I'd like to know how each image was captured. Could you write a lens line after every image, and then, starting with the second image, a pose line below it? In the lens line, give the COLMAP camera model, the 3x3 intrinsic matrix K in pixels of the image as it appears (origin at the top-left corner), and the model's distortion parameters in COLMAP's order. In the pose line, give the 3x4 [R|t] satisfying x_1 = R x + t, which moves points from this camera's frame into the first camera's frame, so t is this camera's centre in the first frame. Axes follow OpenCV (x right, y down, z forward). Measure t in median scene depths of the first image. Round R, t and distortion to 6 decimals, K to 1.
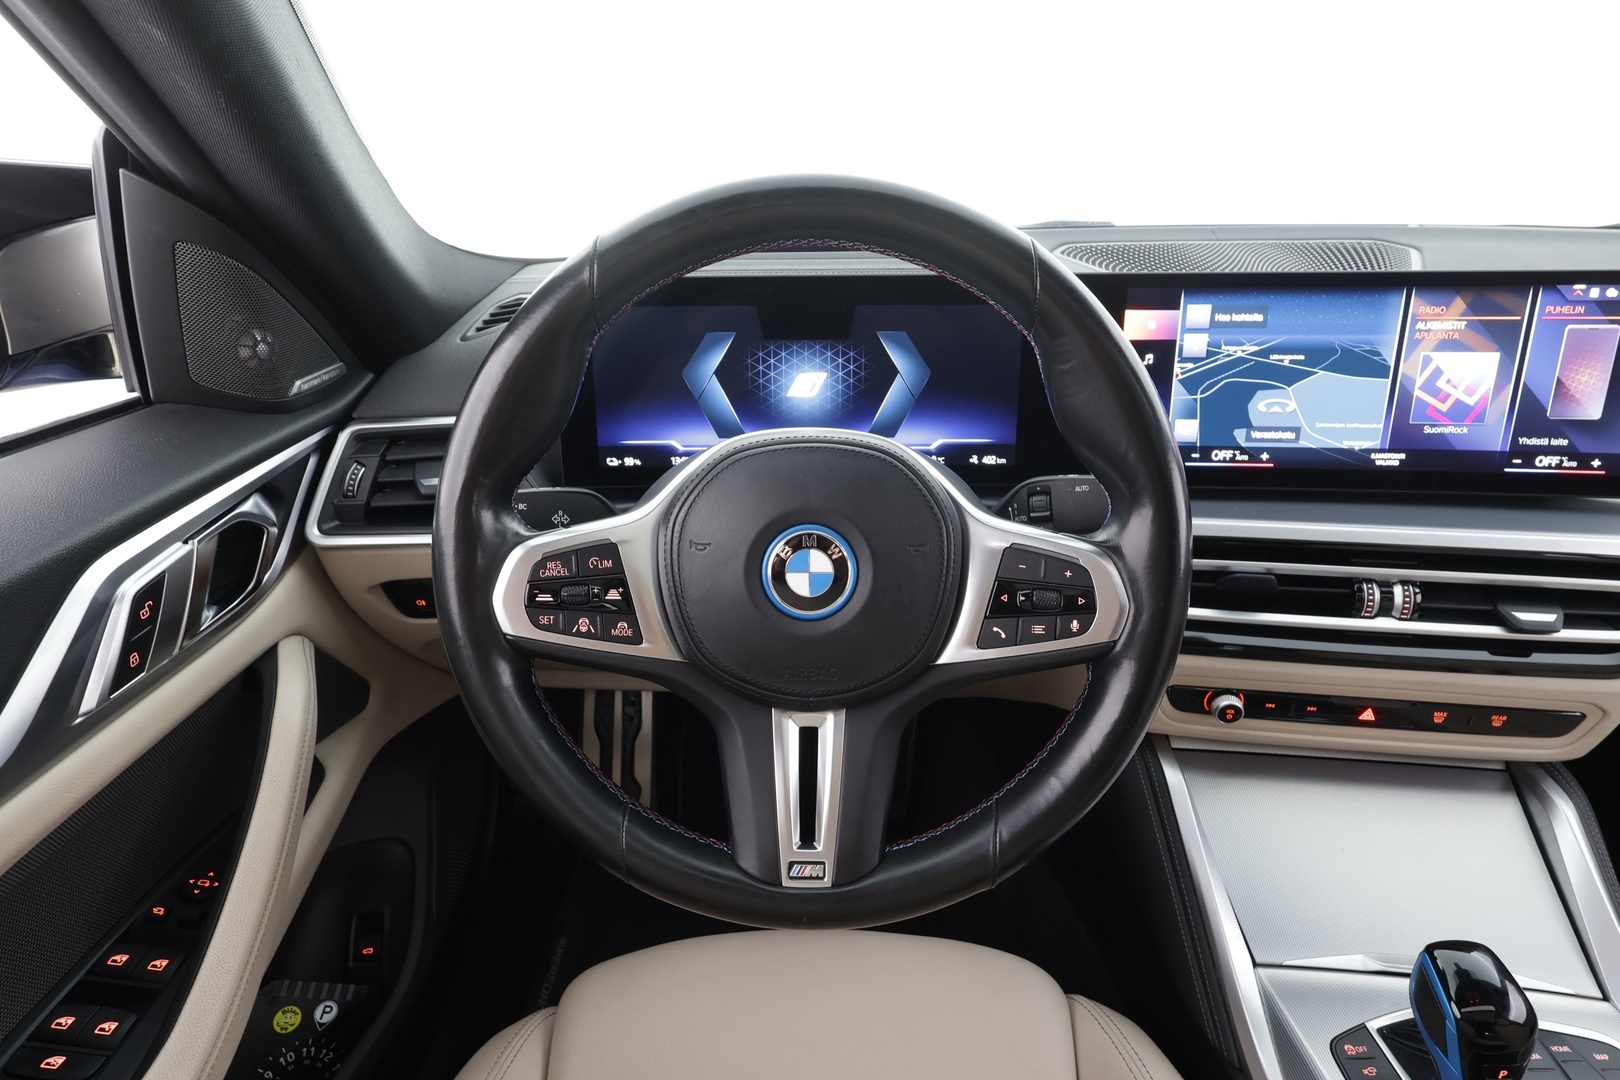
lens RADIAL K [[895.8, 0, 810.0], [0, 895.8, 540.0], [0, 0, 1]] dist [0.005442, 0.000554]
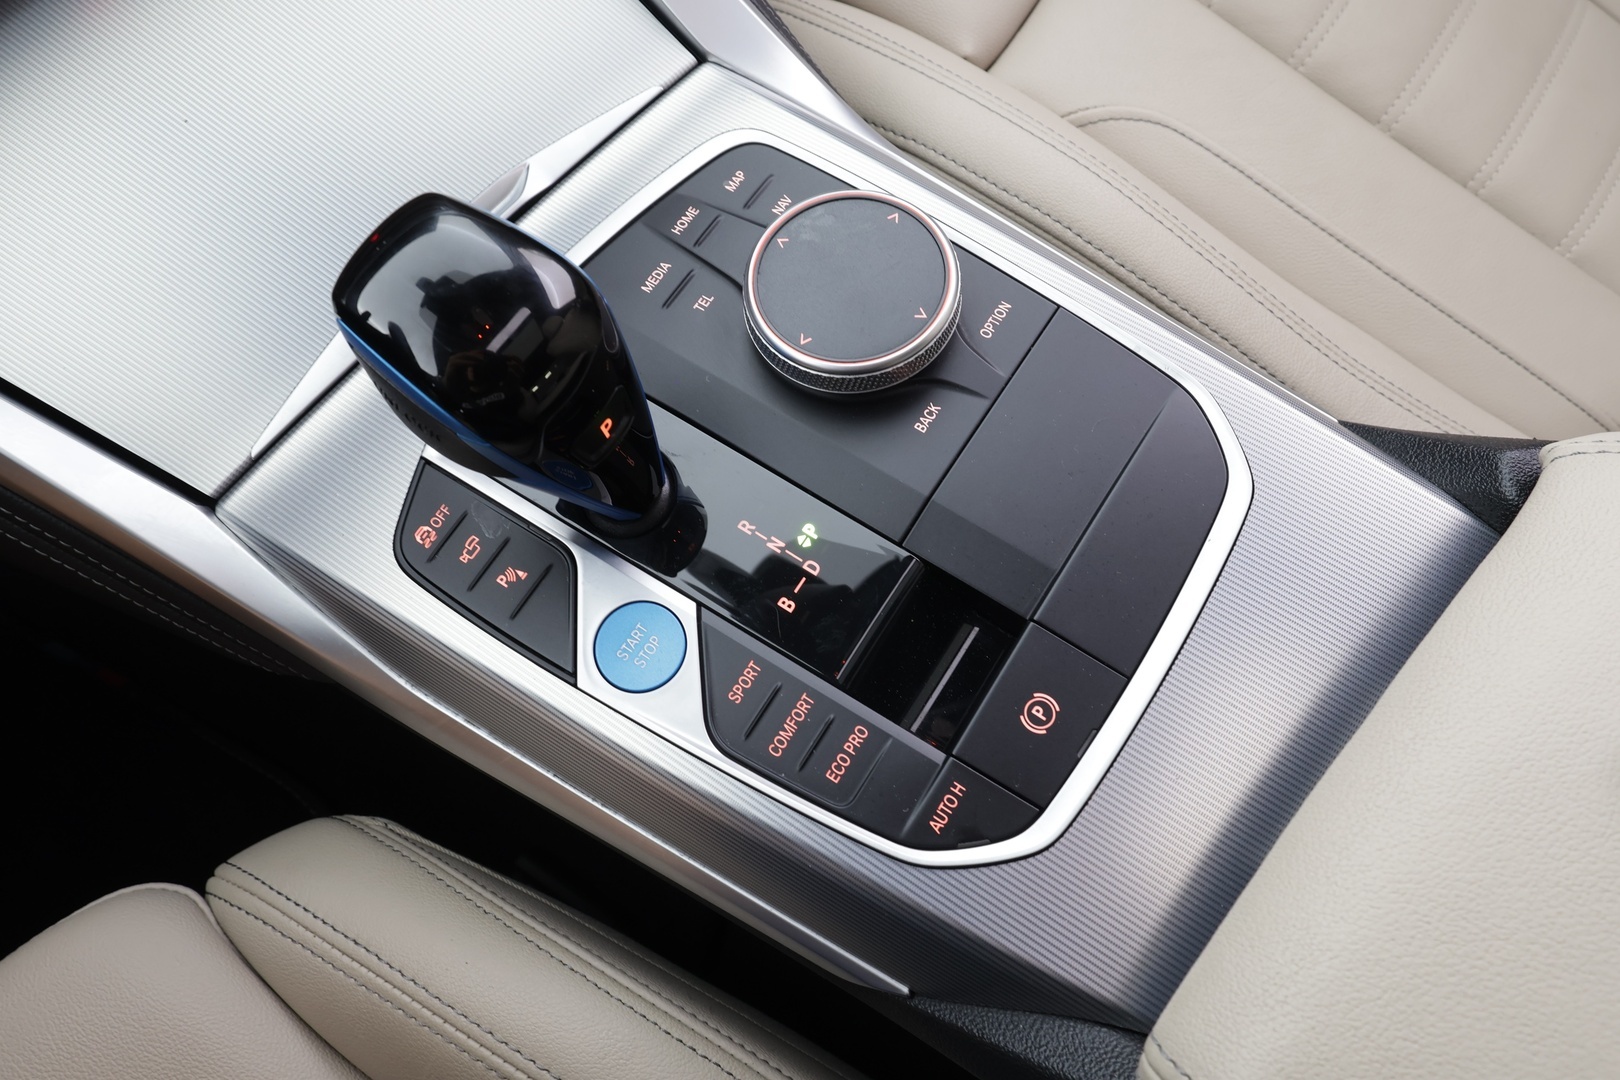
lens RADIAL K [[1053.3, 0, 810.0], [0, 1053.3, 540.0], [0, 0, 1]] dist [0.006150, 0.003072]
pose [[0.558690, -0.783026, 0.273379, 0.500367], [0.395119, 0.541098, 0.742357, 0.211183], [-0.729209, -0.306730, 0.611695, 0.457635]]
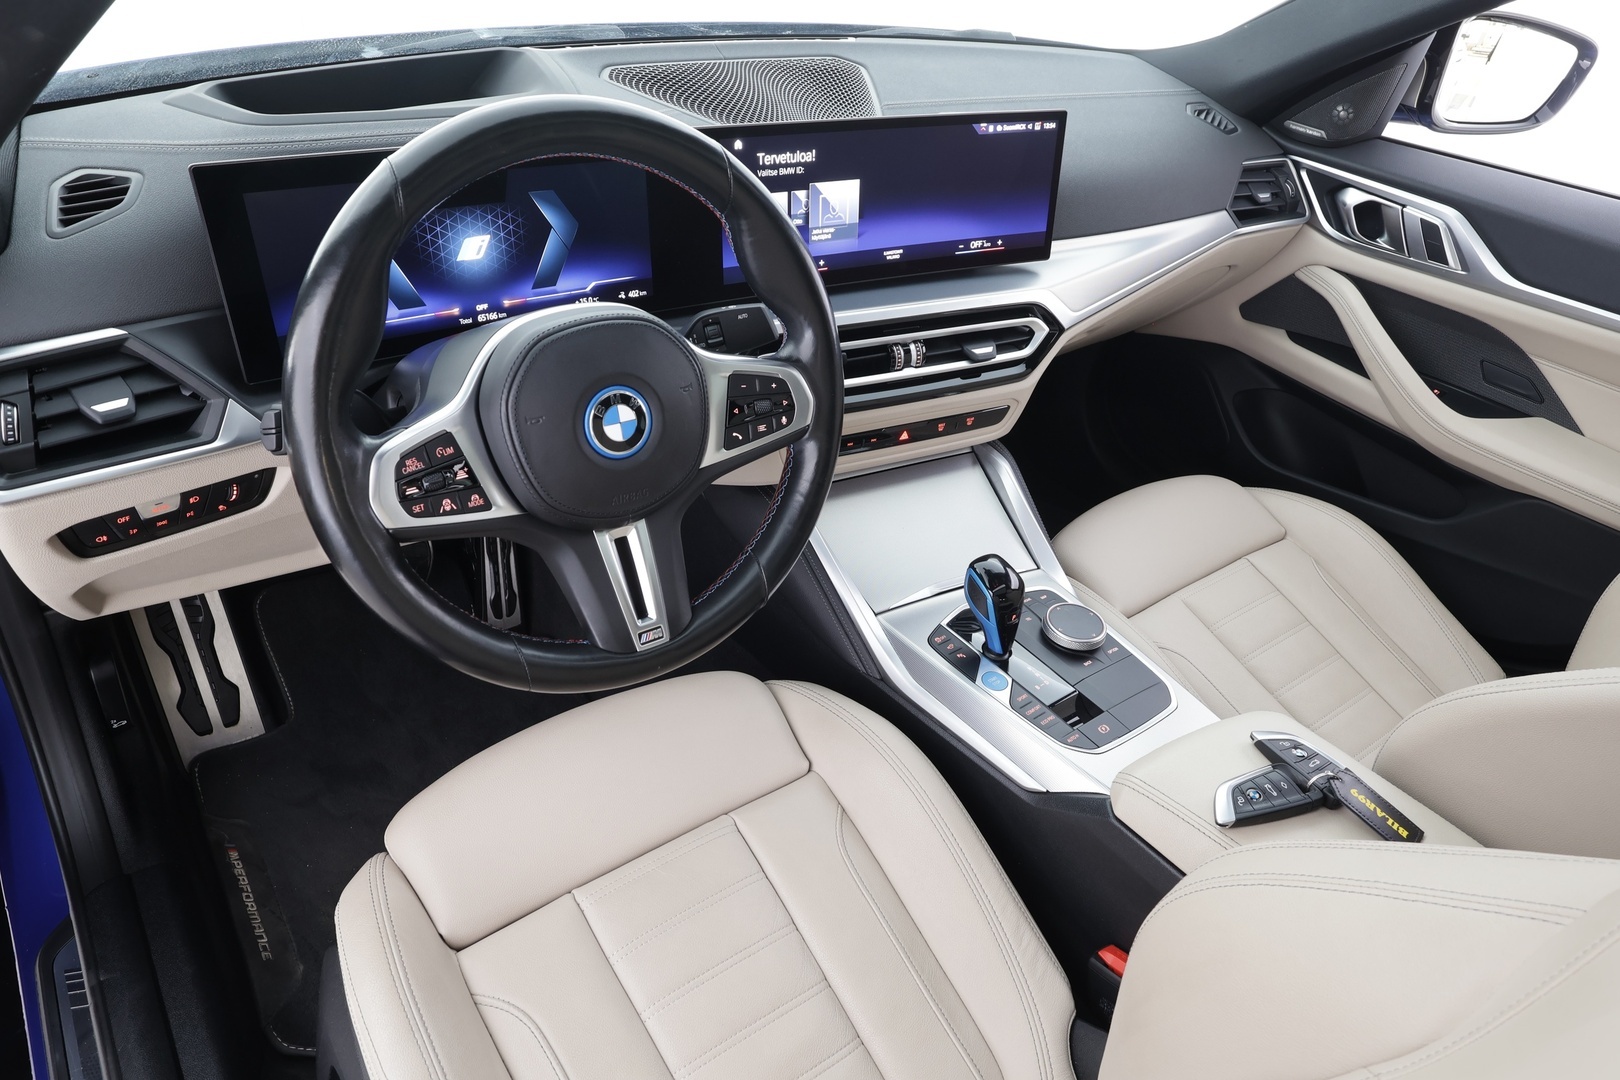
lens RADIAL K [[1053.3, 0, 810.0], [0, 1053.3, 540.0], [0, 0, 1]] dist [0.006150, 0.003072]
pose [[0.799711, -0.269209, 0.536647, -0.500765], [0.140947, 0.953038, 0.268053, -0.134065], [-0.583607, -0.138726, 0.800099, -0.328006]]
